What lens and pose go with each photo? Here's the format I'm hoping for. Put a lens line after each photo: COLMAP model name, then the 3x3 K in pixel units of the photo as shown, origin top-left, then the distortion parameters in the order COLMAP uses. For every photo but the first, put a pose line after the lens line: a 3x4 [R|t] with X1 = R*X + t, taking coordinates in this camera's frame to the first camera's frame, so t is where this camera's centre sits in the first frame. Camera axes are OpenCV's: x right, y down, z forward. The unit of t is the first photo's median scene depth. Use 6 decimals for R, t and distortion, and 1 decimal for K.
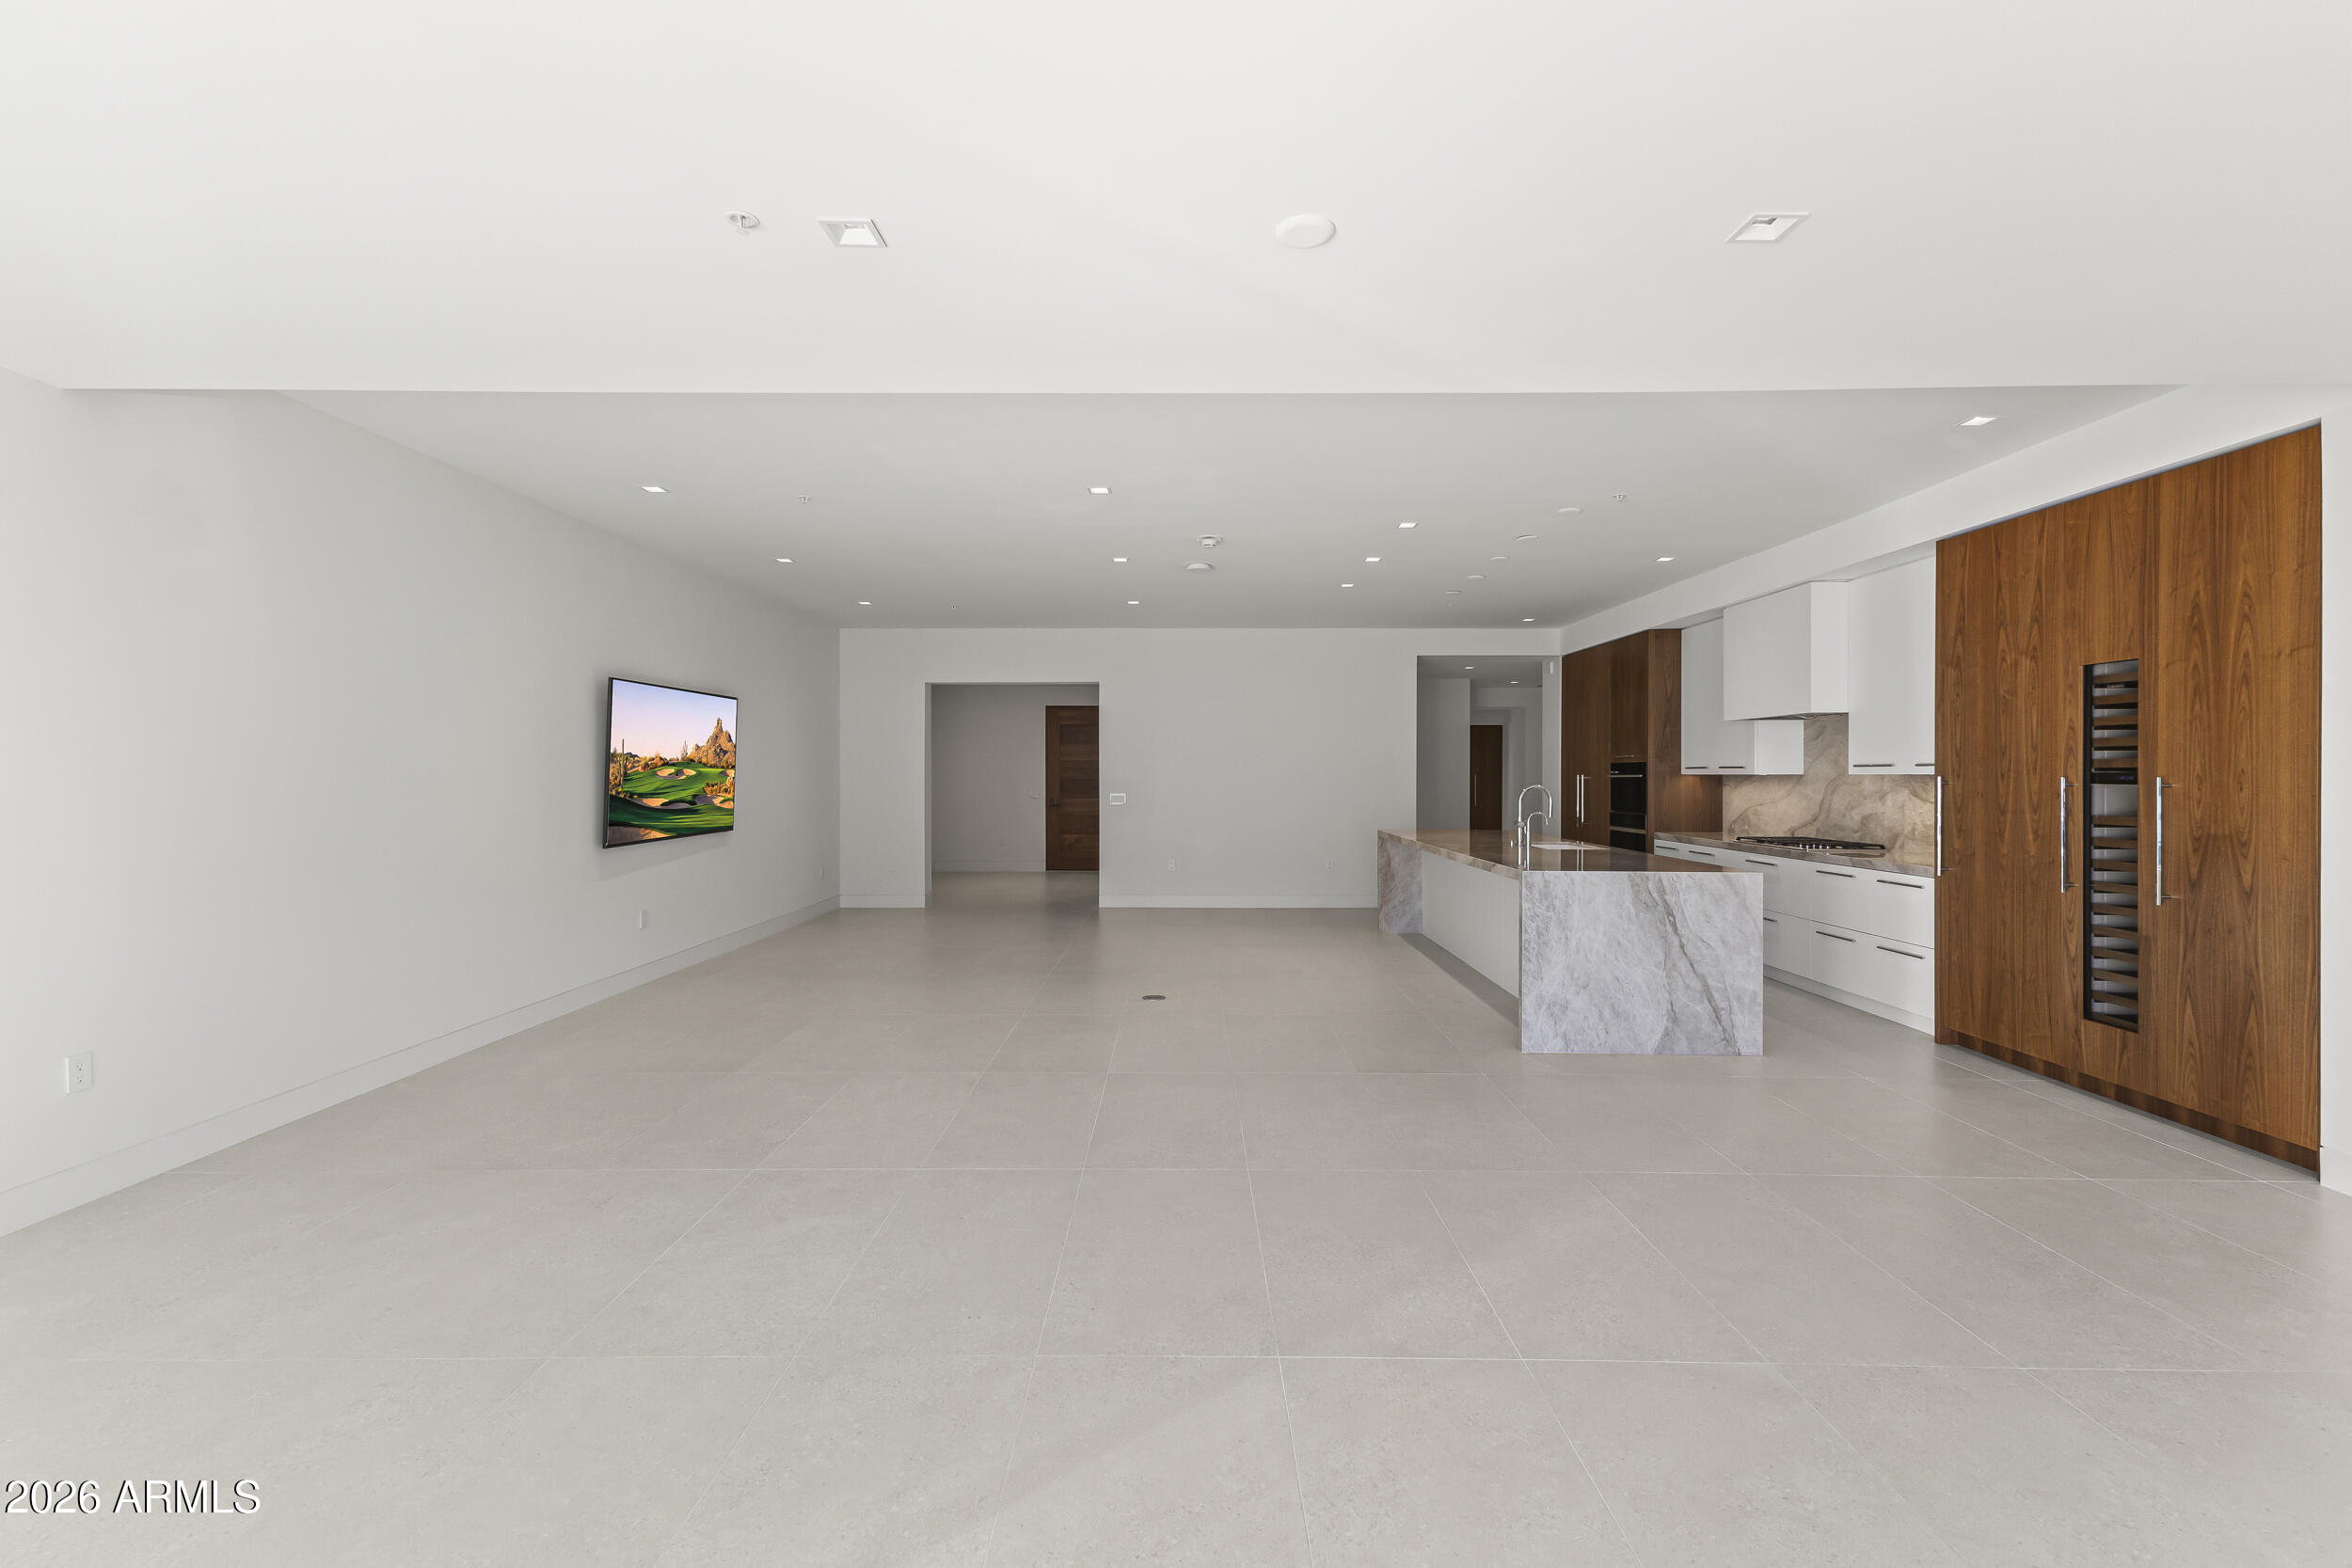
lens RADIAL K [[1033.2, 0, 1185.5], [0, 1033.2, 780.2], [0, 0, 1]] dist [0.031998, -0.005944]
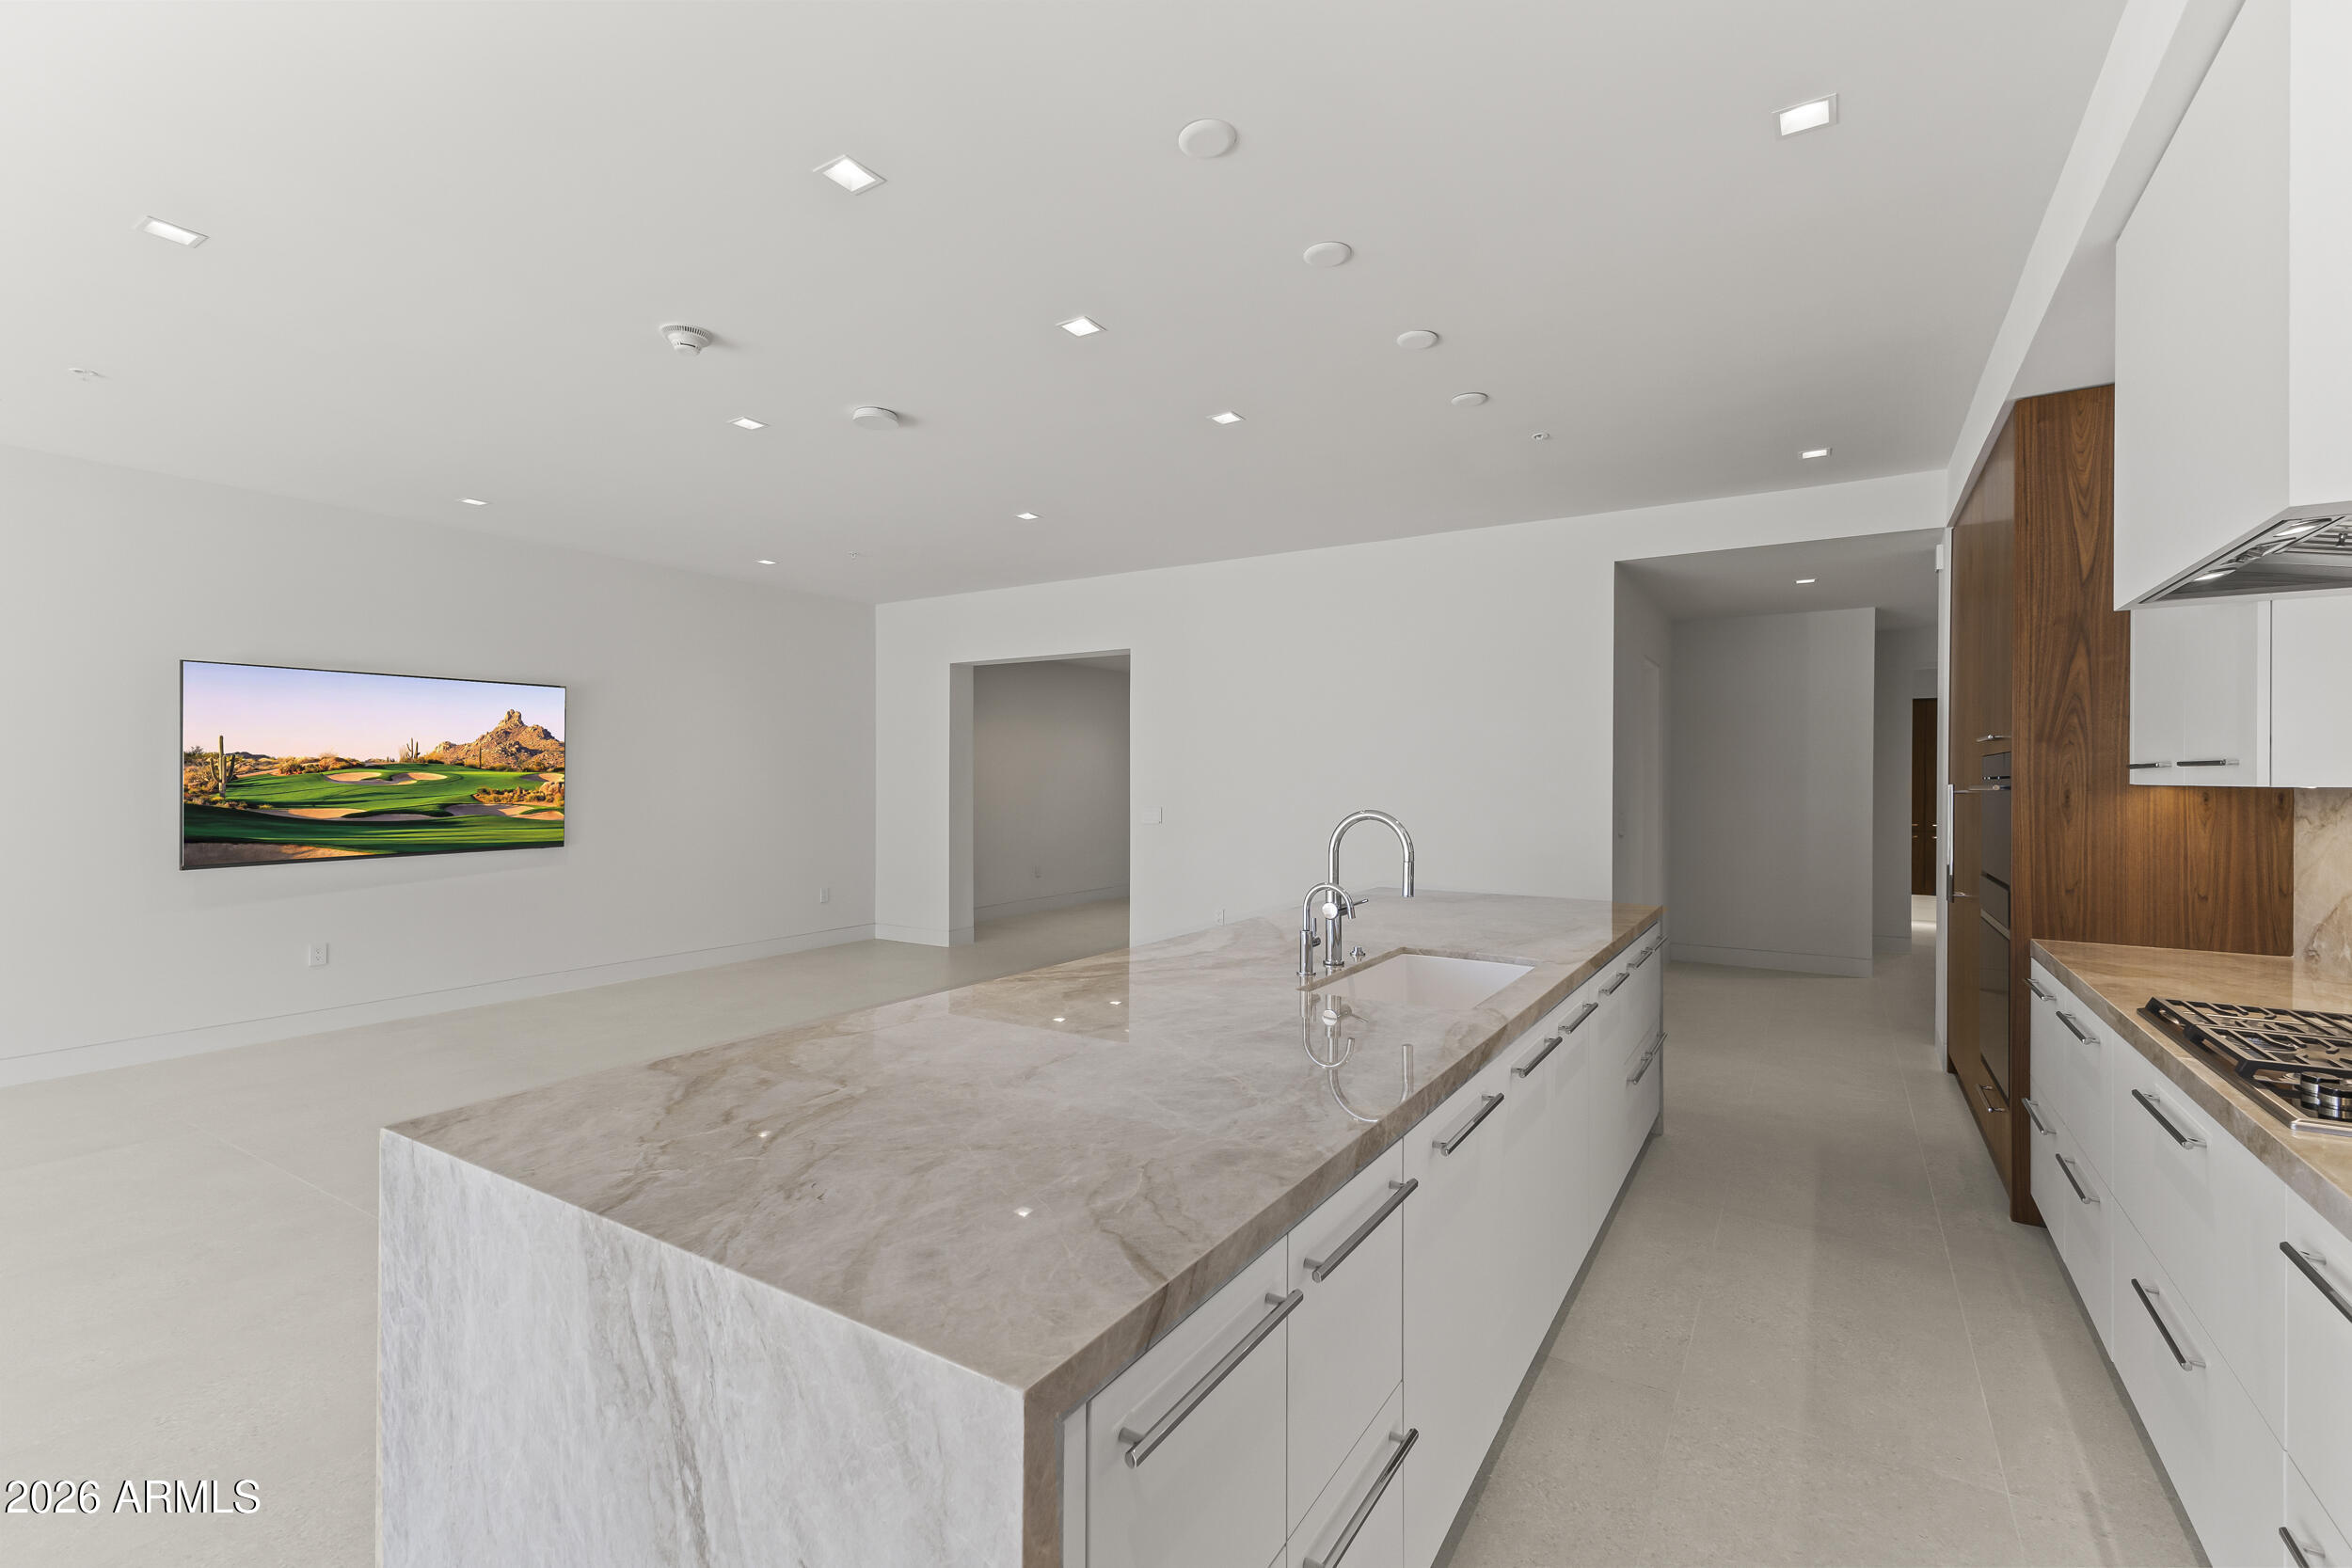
lens RADIAL K [[1033.2, 0, 1185.5], [0, 1033.2, 780.2], [0, 0, 1]] dist [0.031998, -0.005944]
pose [[0.849043, 0.002618, -0.528317, 0.471217], [-0.004829, 0.999984, -0.002805, -0.005271], [0.528301, 0.004933, 0.849043, 0.620497]]
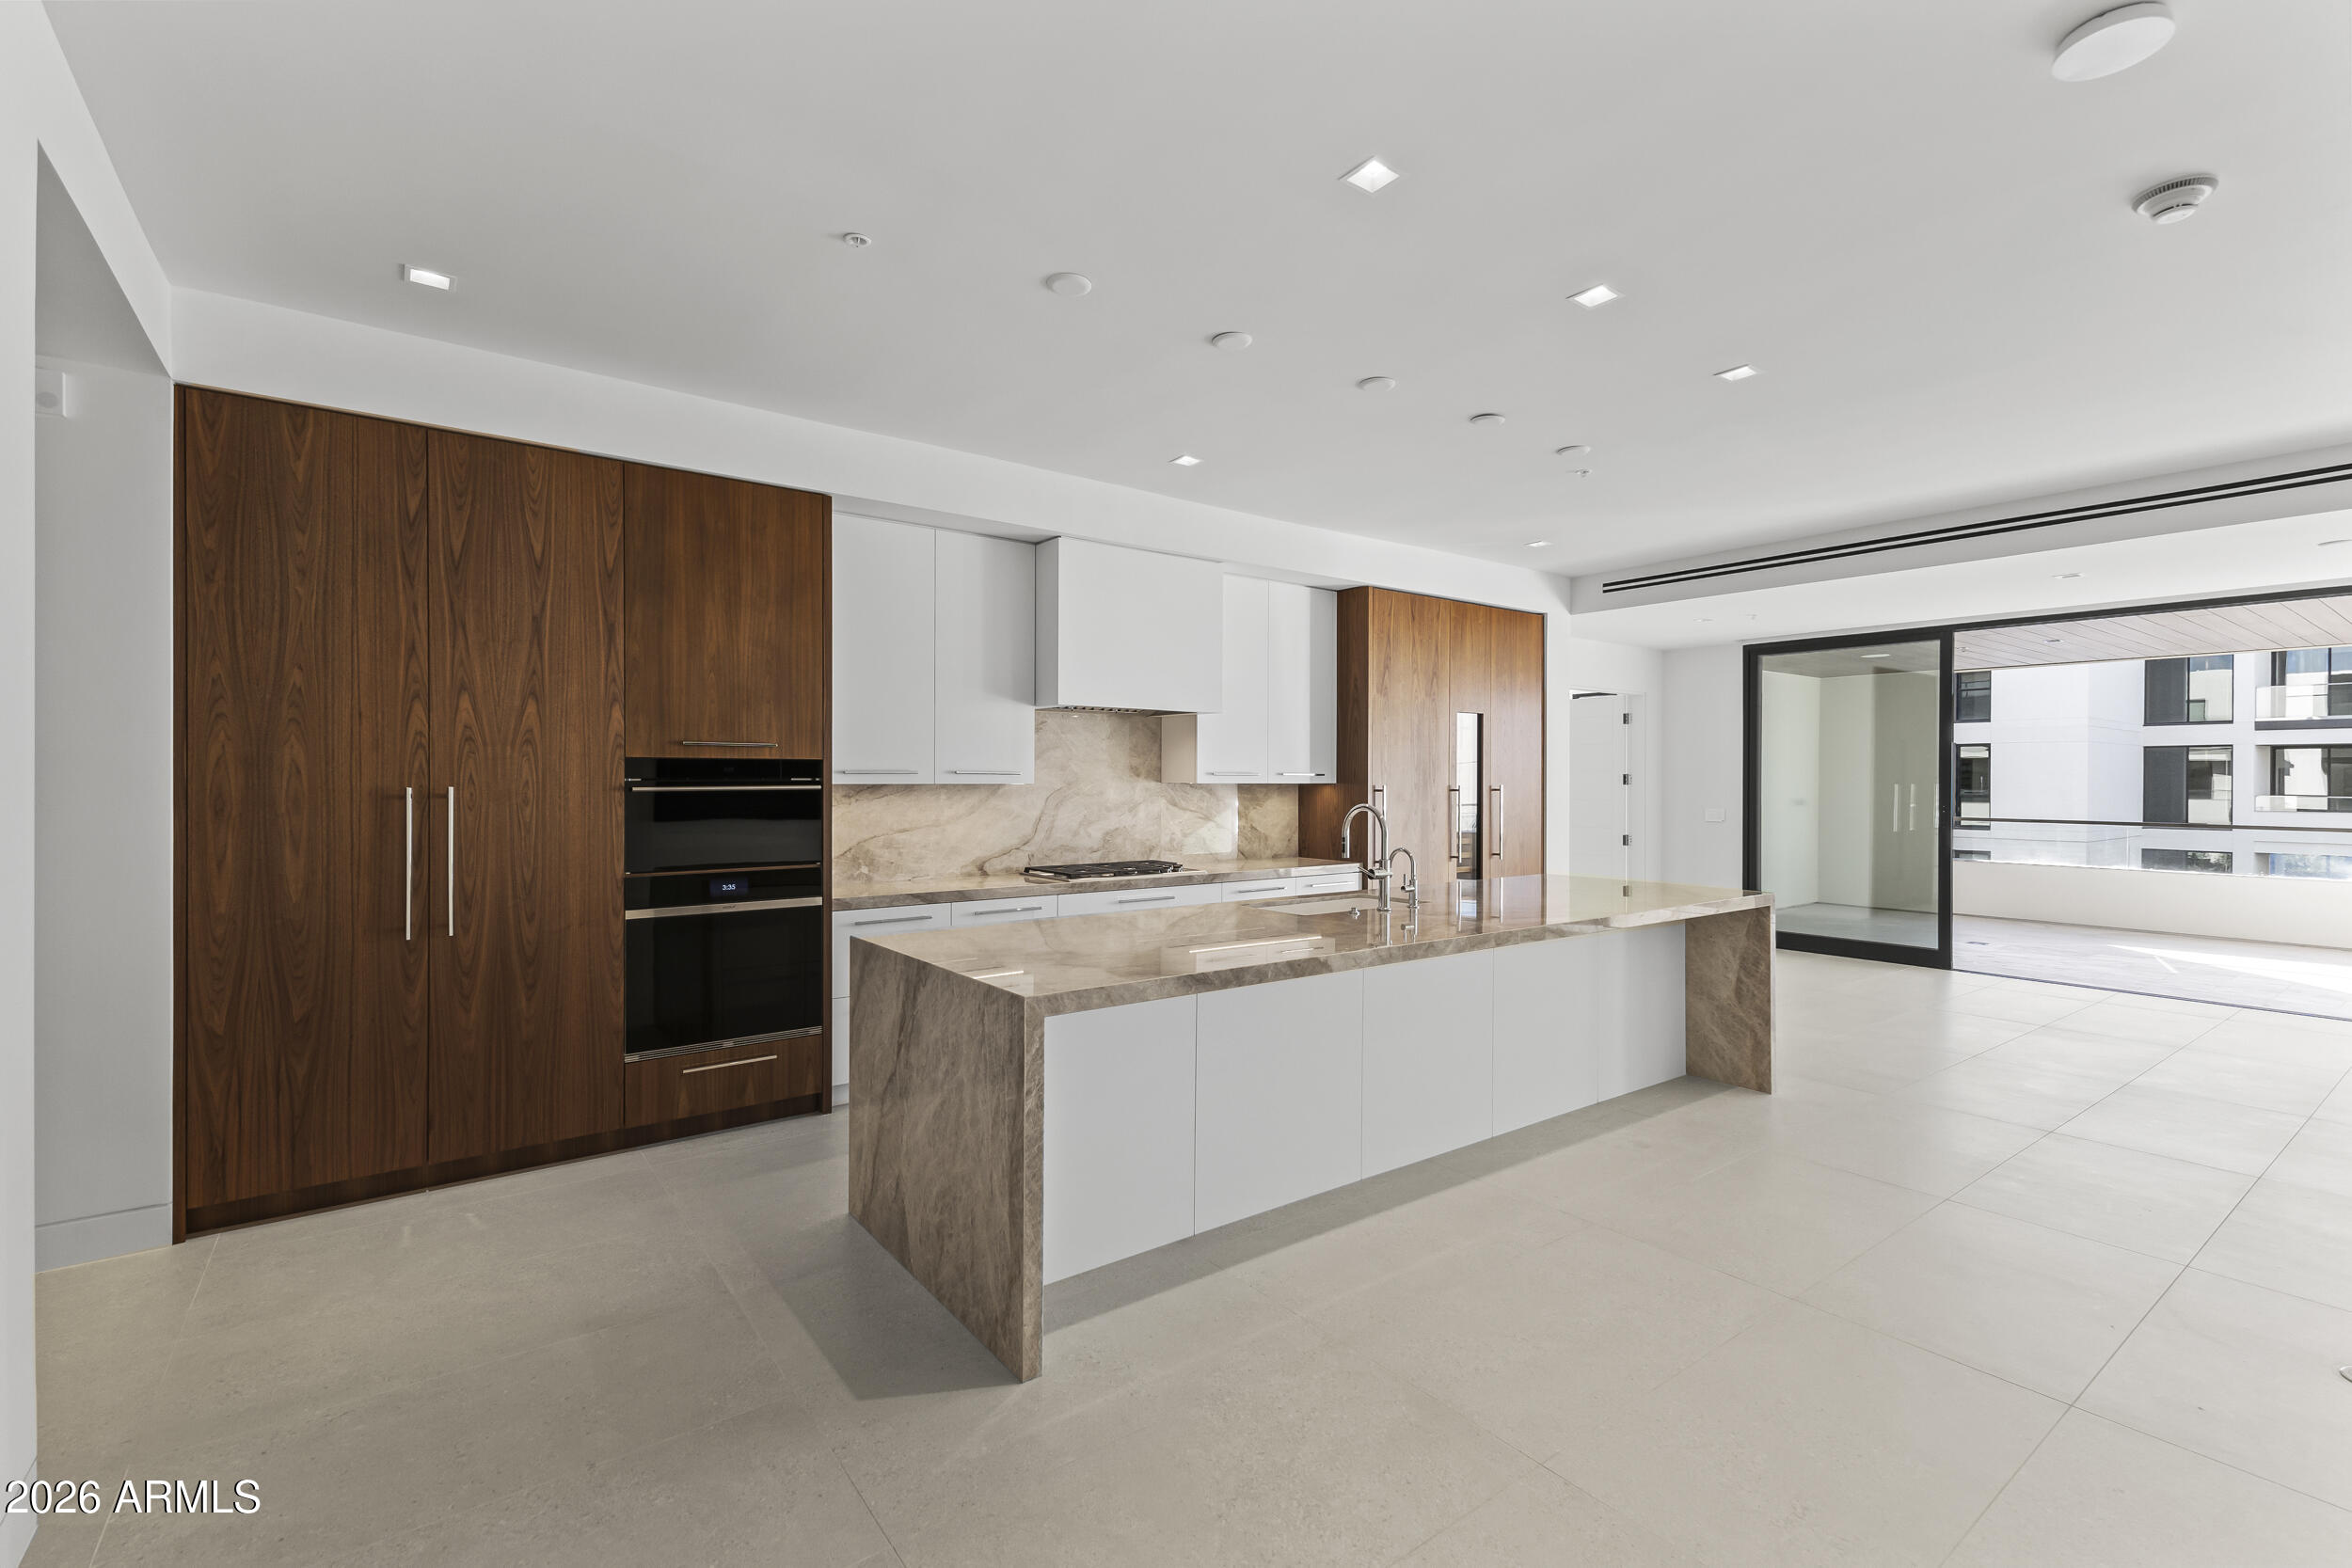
lens RADIAL K [[1033.2, 0, 1185.5], [0, 1033.2, 780.2], [0, 0, 1]] dist [0.031998, -0.005944]
pose [[-0.604097, 0.003221, 0.796904, -0.066438], [0.004889, 0.999988, -0.000336, -0.007099], [-0.796896, 0.003693, -0.604106, 1.401283]]
